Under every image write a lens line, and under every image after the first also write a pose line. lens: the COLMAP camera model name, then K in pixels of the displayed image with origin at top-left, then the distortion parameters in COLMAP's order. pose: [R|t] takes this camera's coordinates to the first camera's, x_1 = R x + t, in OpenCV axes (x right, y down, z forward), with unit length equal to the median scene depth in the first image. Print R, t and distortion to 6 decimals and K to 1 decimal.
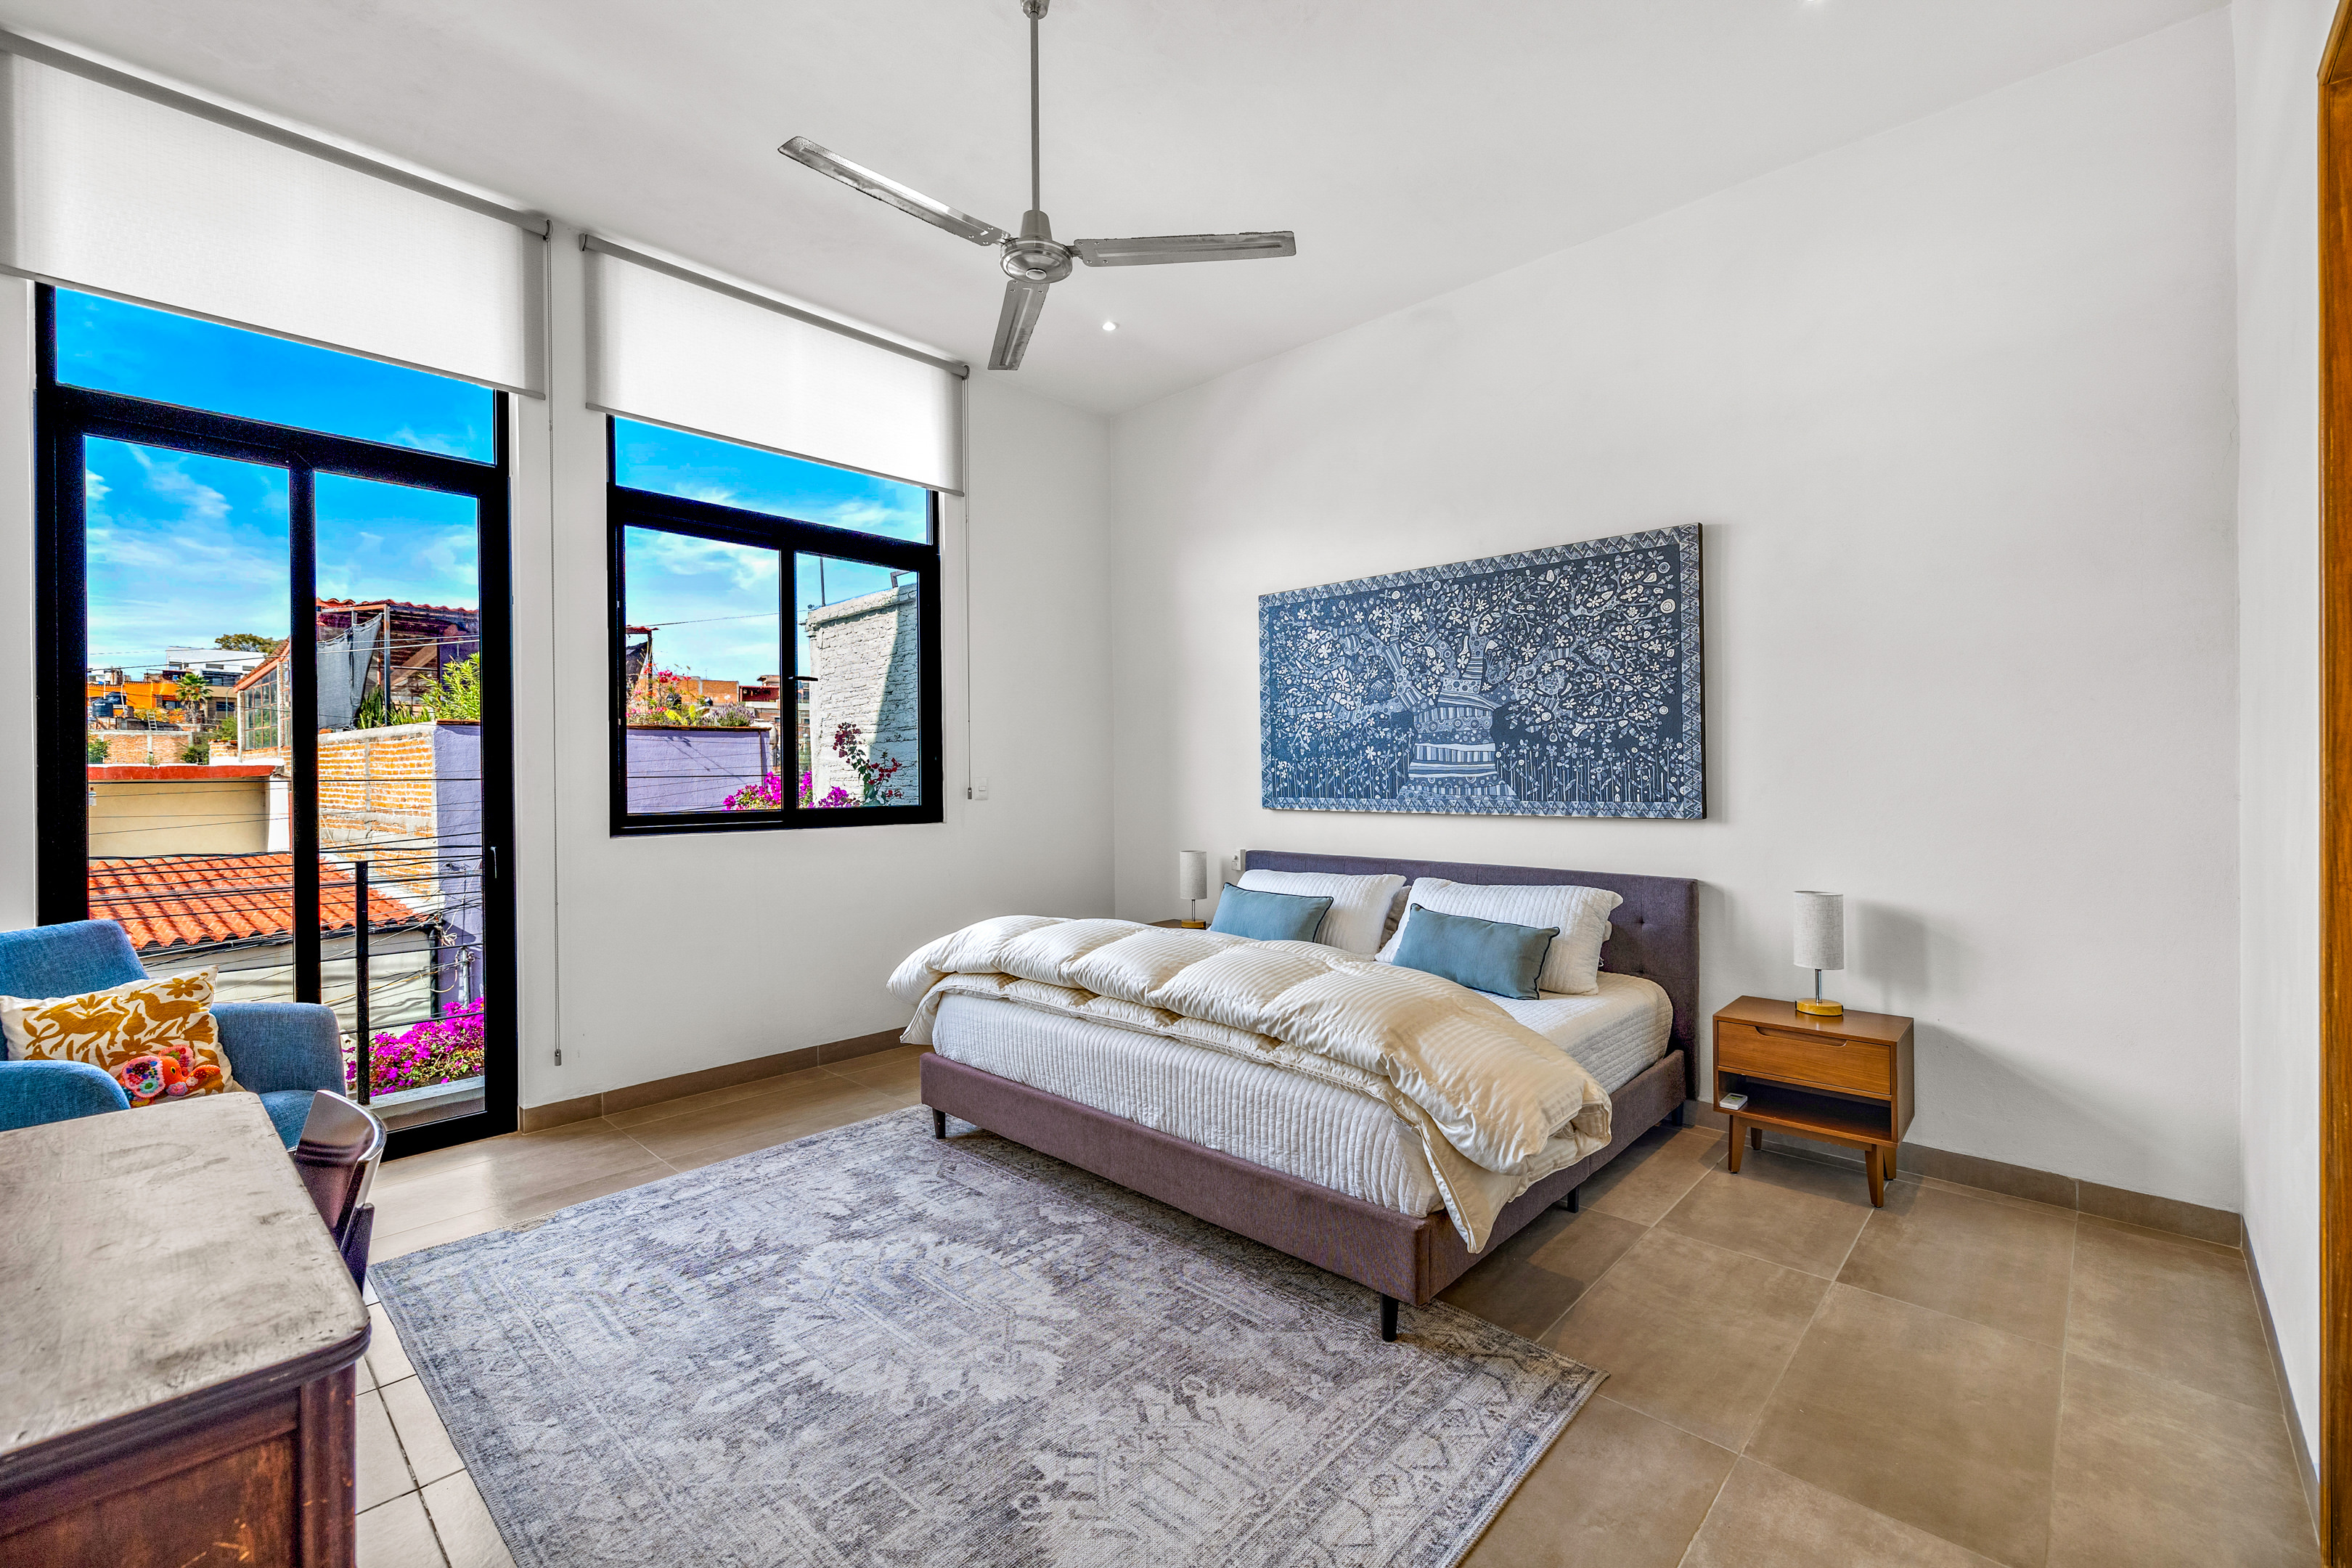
lens RADIAL K [[990.0, 0, 1172.0], [0, 990.0, 769.6], [0, 0, 1]] dist [0.000800, -0.000181]
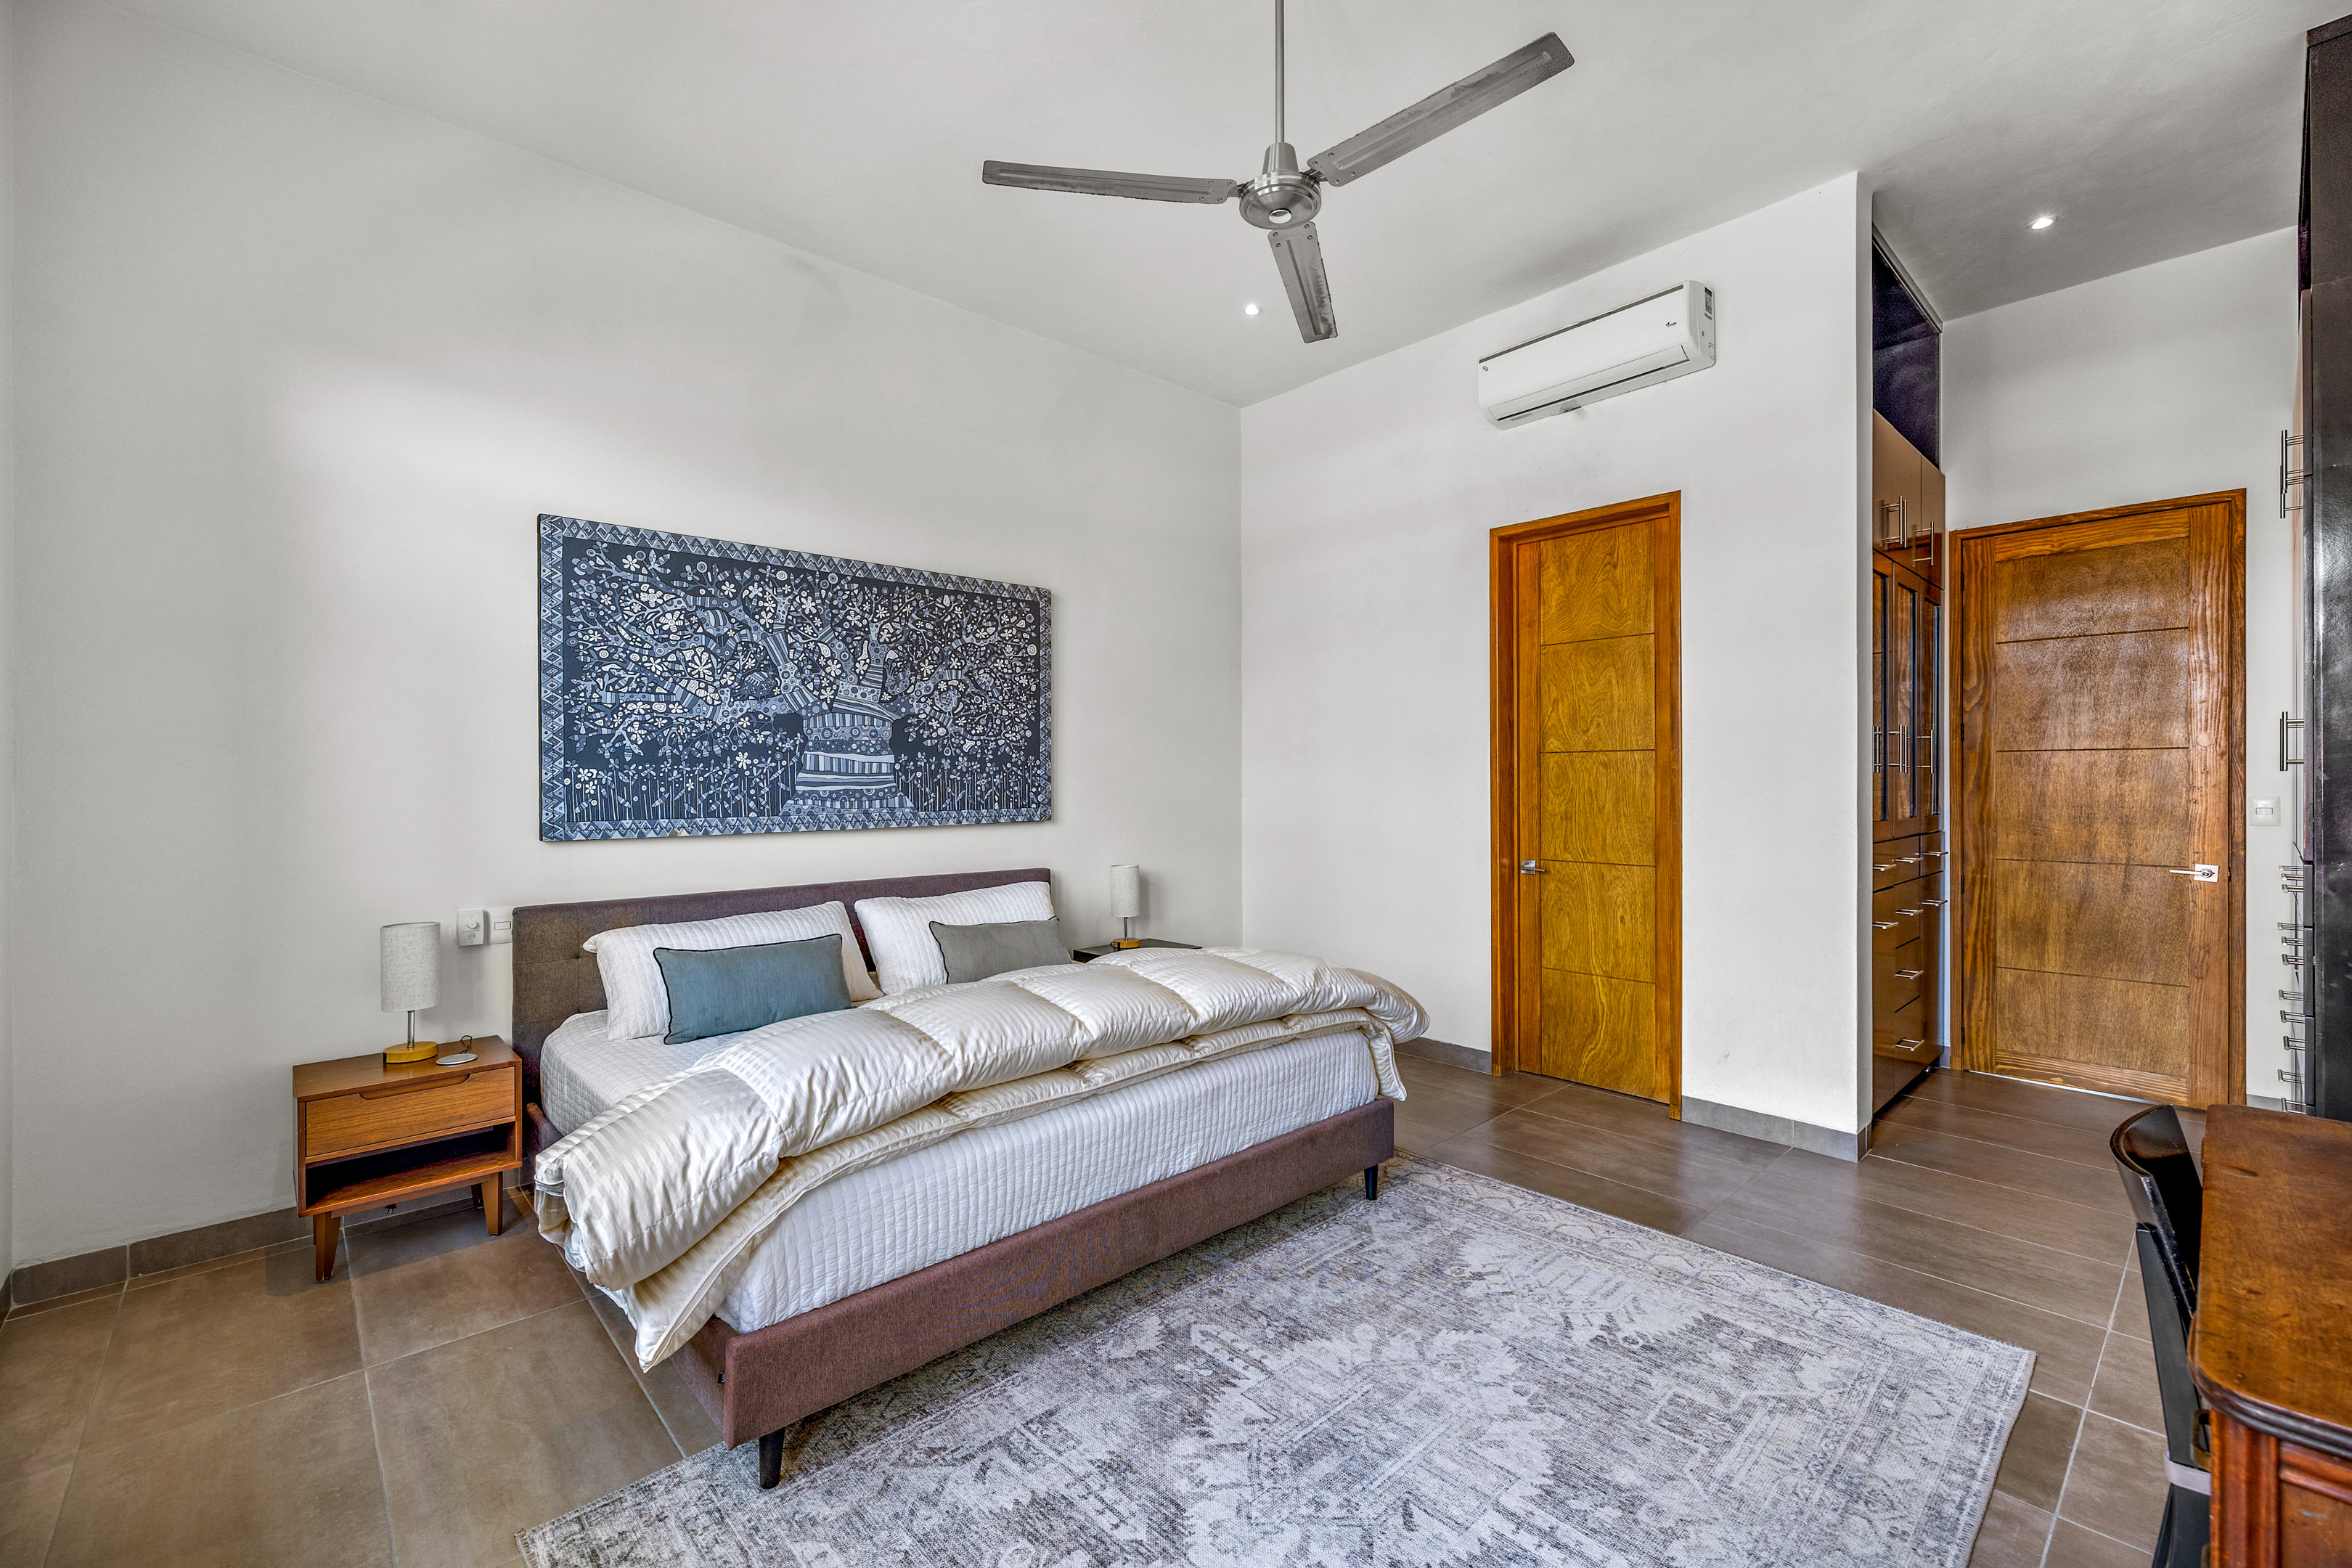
lens RADIAL K [[990.0, 0, 1184.7], [0, 990.0, 777.7], [0, 0, 1]] dist [0.000800, -0.000181]
pose [[0.066323, 0.008800, 0.997759, -0.682413], [0.003375, 0.999953, -0.009044, 0.006476], [-0.997792, 0.003967, 0.066290, 0.688246]]
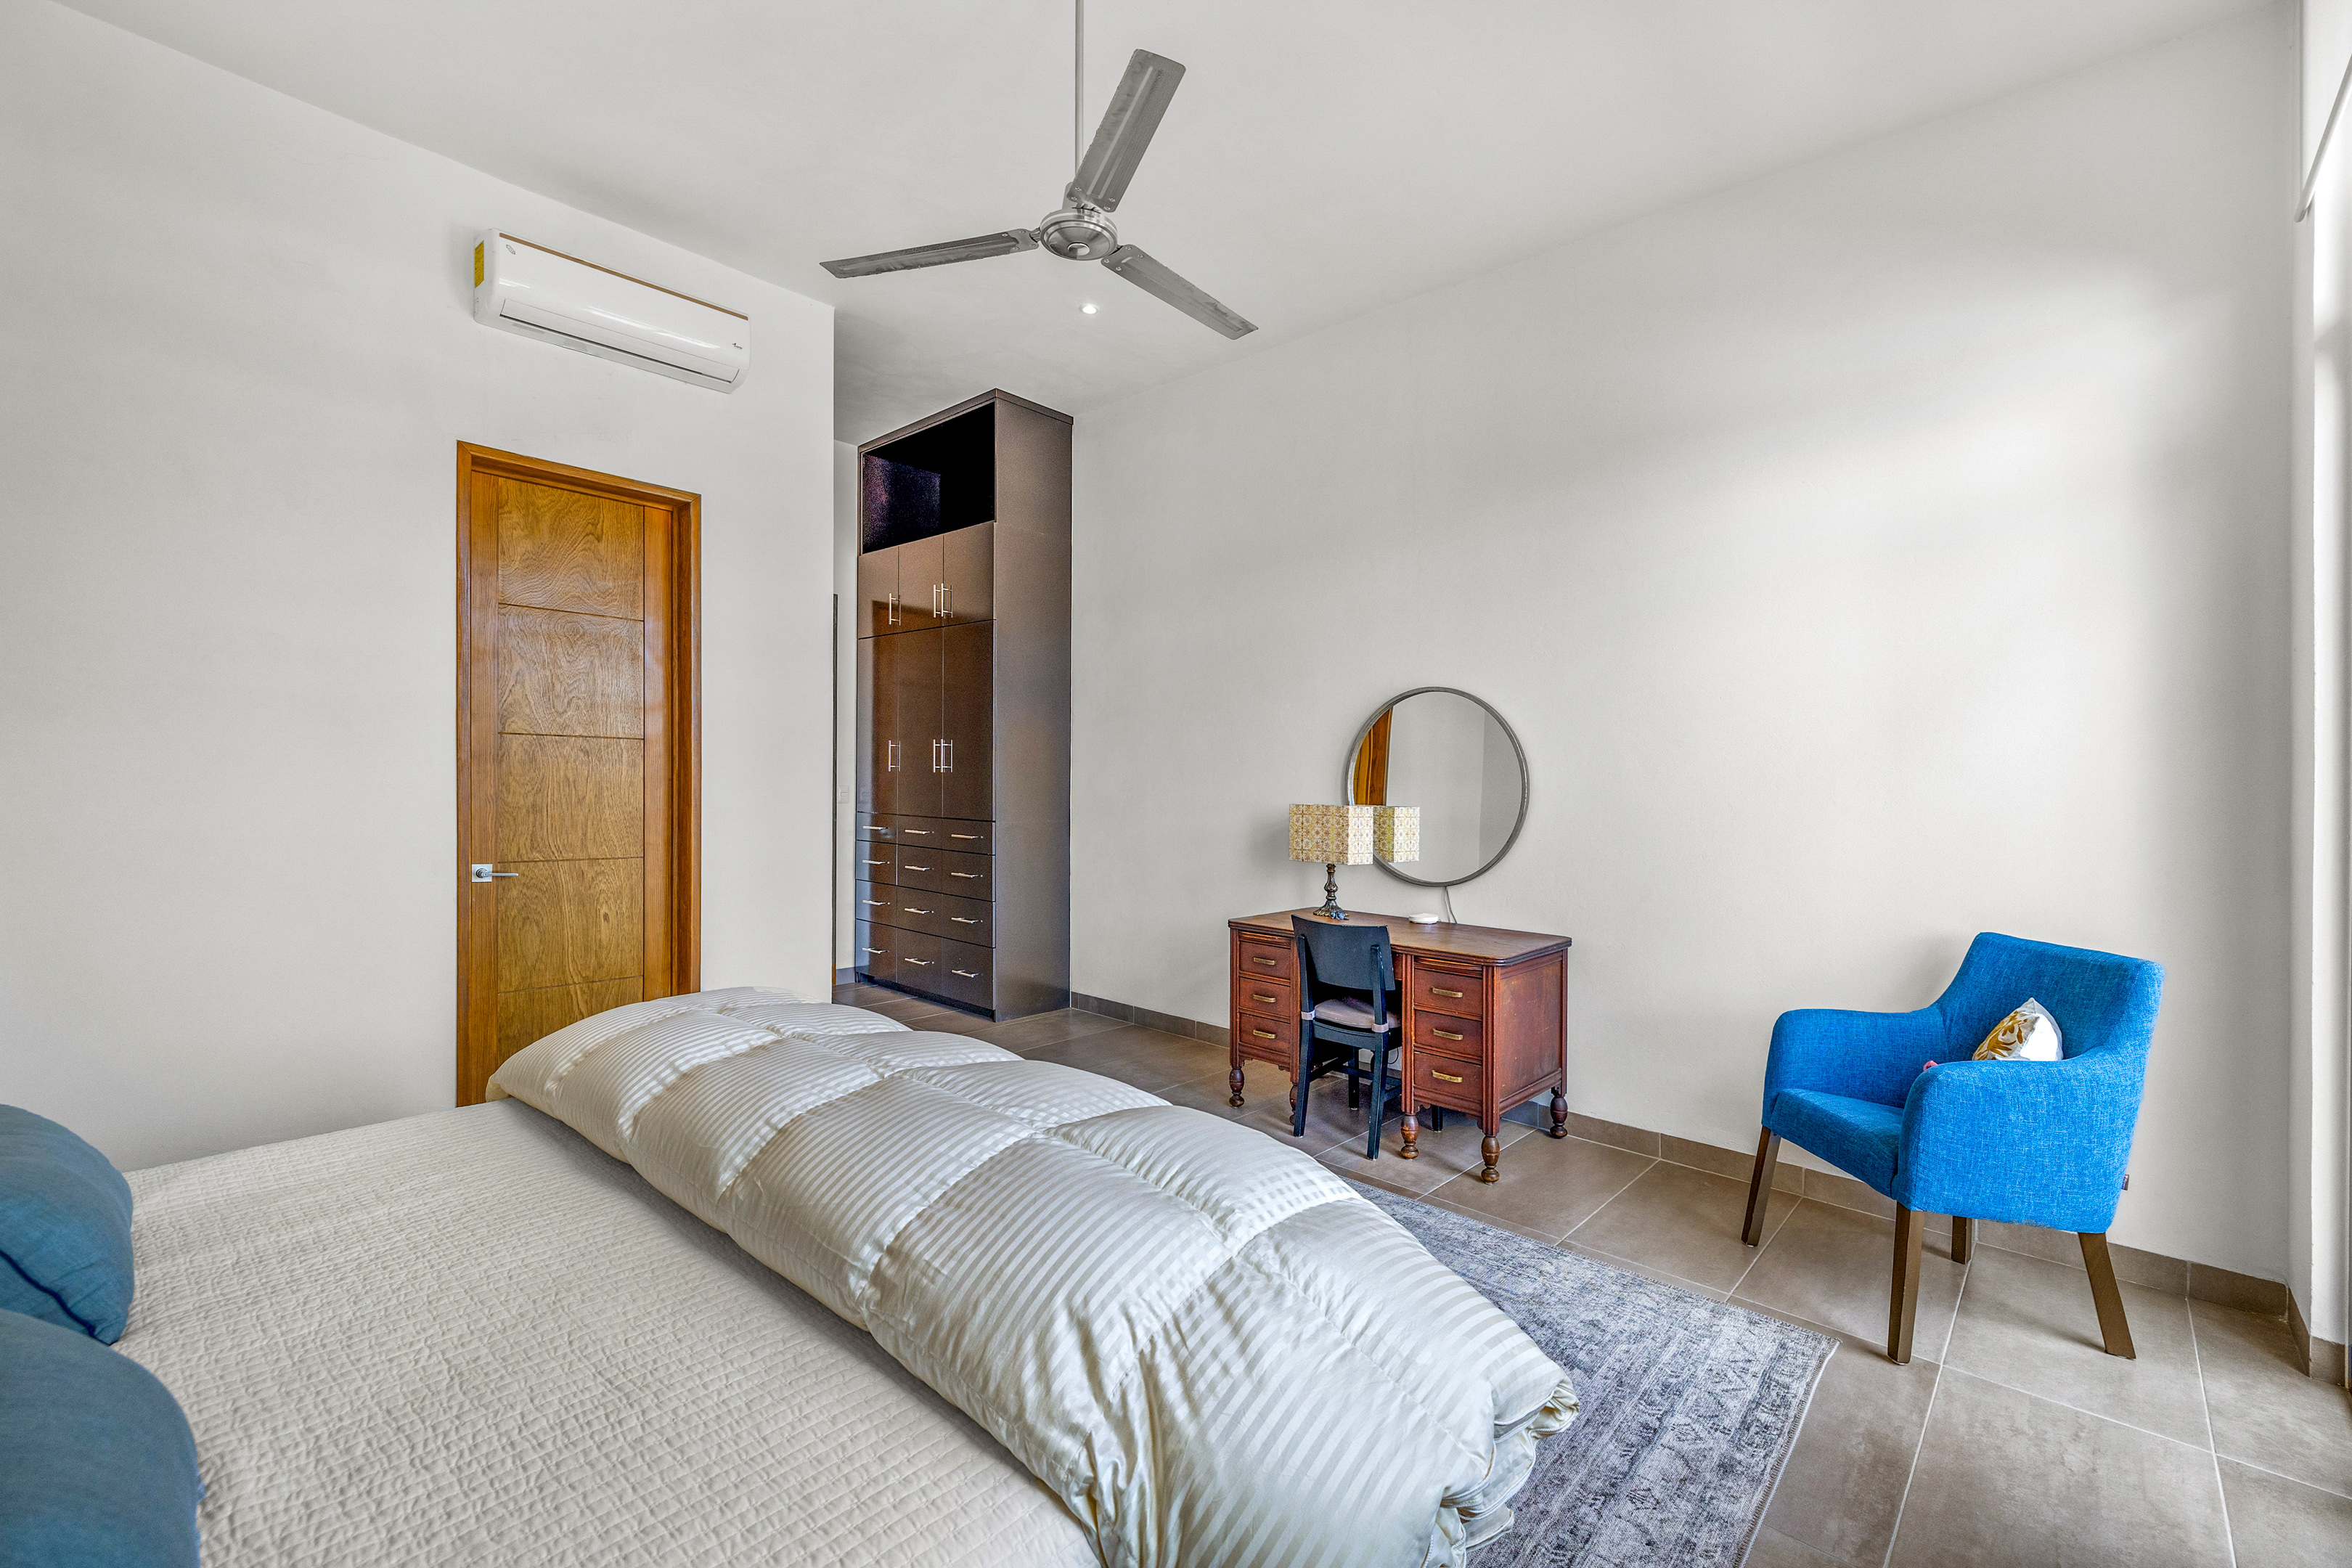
lens RADIAL K [[990.0, 0, 1181.9], [0, 990.0, 781.0], [0, 0, 1]] dist [0.000800, -0.000181]
pose [[-0.999821, -0.012680, -0.014066, -0.145096], [-0.012618, 0.999911, -0.004445, 0.010175], [0.014121, -0.004267, -0.999891, 1.315947]]
